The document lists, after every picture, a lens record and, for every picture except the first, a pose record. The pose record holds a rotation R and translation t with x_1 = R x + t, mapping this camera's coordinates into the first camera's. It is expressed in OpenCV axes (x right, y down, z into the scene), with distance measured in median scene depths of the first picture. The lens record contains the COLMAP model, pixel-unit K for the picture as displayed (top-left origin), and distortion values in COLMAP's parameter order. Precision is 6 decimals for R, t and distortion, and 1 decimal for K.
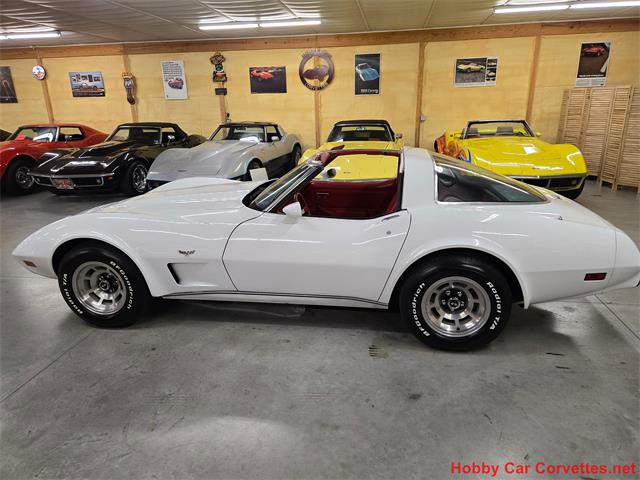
lens RADIAL K [[425.3, 0, 313.2], [0, 425.3, 222.9], [0, 0, 1]] dist [0.075095, -0.062587]
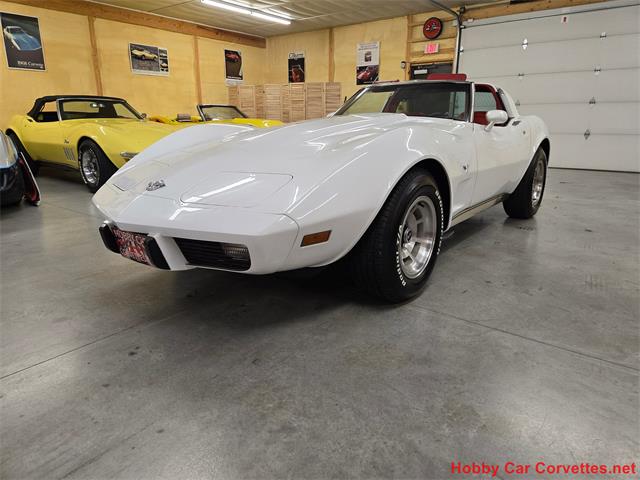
lens RADIAL K [[425.3, 0, 313.2], [0, 425.3, 222.9], [0, 0, 1]] dist [0.075095, -0.062587]
pose [[0.484547, -0.180973, 0.855840, -0.352914], [0.217946, 0.972489, 0.082246, 0.010052], [-0.847180, 0.146675, 0.510660, 0.239616]]
